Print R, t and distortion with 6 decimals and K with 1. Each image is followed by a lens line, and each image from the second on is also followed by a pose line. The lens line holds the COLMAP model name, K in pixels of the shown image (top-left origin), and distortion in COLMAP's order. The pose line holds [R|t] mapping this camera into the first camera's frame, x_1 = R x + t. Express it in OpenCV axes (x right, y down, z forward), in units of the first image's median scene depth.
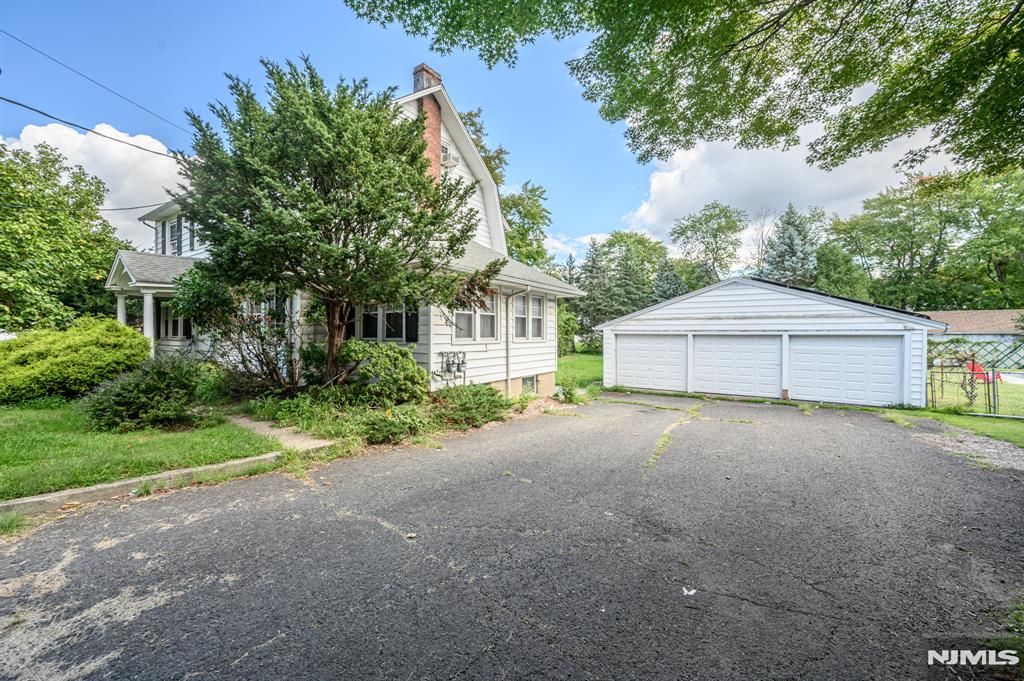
lens RADIAL K [[402.3, 0, 510.0], [0, 402.3, 337.5], [0, 0, 1]] dist [-0.003678, 0.001021]
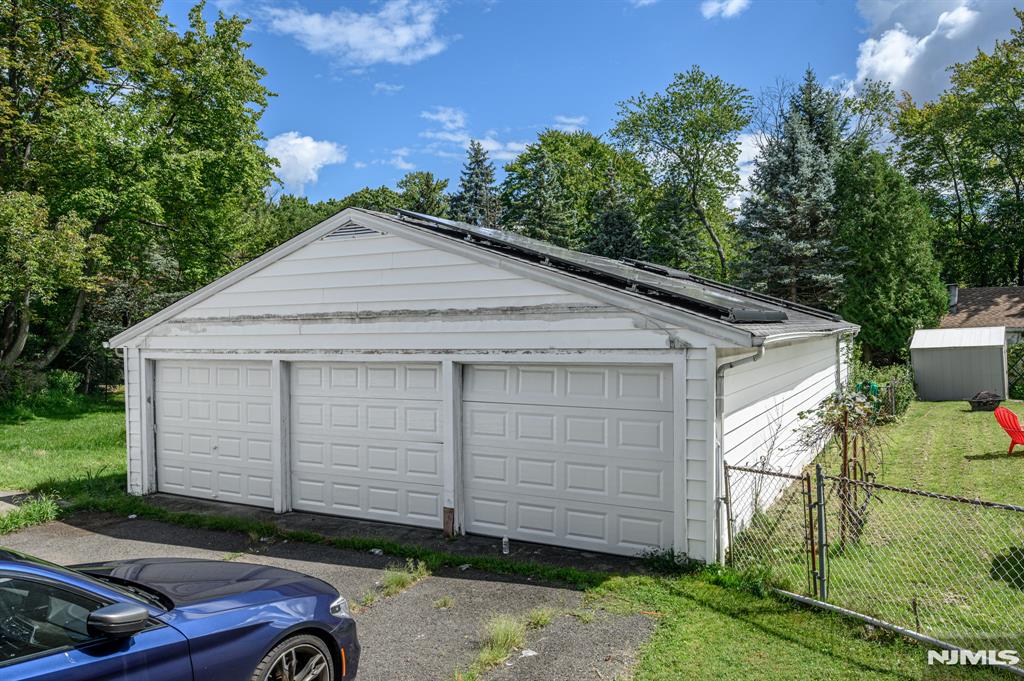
lens RADIAL K [[760.1, 0, 512.3], [0, 760.1, 339.5], [0, 0, 1]] dist [0.000957, 0.001049]
pose [[0.994713, -0.019075, 0.100904, 0.537105], [0.018996, 0.999818, 0.001742, -0.021748], [-0.100919, 0.000184, 0.994895, 0.237605]]
